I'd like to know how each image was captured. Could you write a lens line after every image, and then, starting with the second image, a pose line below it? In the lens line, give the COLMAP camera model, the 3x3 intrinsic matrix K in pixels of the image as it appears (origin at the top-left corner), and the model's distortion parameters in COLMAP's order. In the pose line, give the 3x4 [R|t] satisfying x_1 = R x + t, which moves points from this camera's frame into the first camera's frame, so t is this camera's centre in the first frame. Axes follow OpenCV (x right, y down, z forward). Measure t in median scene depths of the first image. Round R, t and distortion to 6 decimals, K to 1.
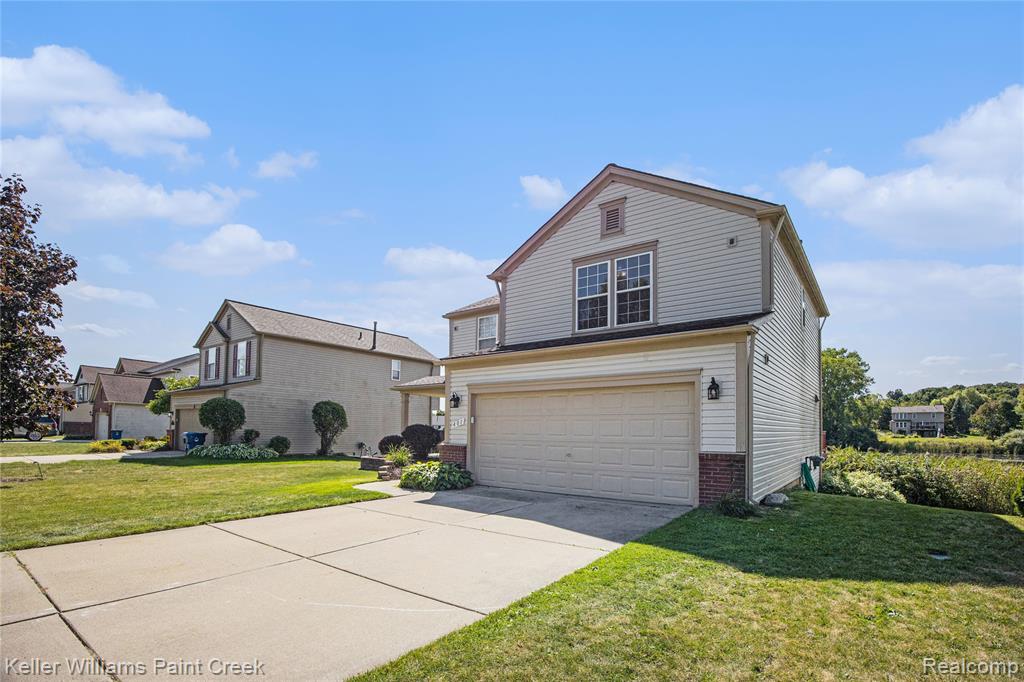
lens RADIAL K [[485.6, 0, 553.3], [0, 485.6, 413.2], [0, 0, 1]] dist [-0.058241, 0.000061]
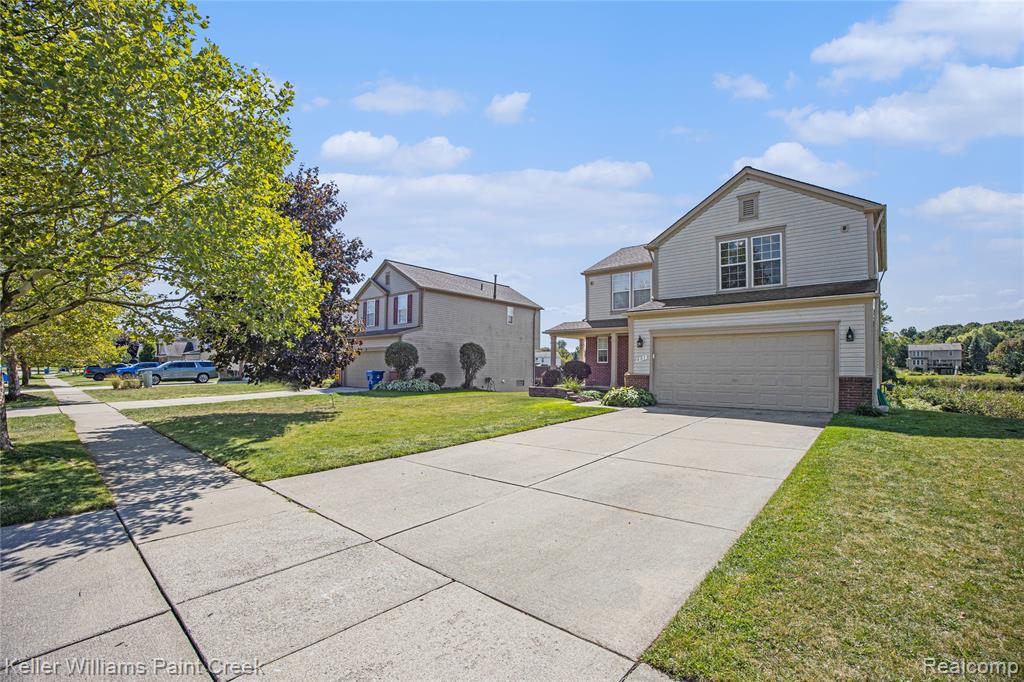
lens RADIAL K [[491.0, 0, 537.4], [0, 491.0, 362.4], [0, 0, 1]] dist [-0.099805, 0.027591]
pose [[0.999094, -0.005964, -0.042135, -0.320500], [0.006748, 0.999806, 0.018482, 0.002080], [0.042017, -0.018749, 0.998941, -0.287536]]
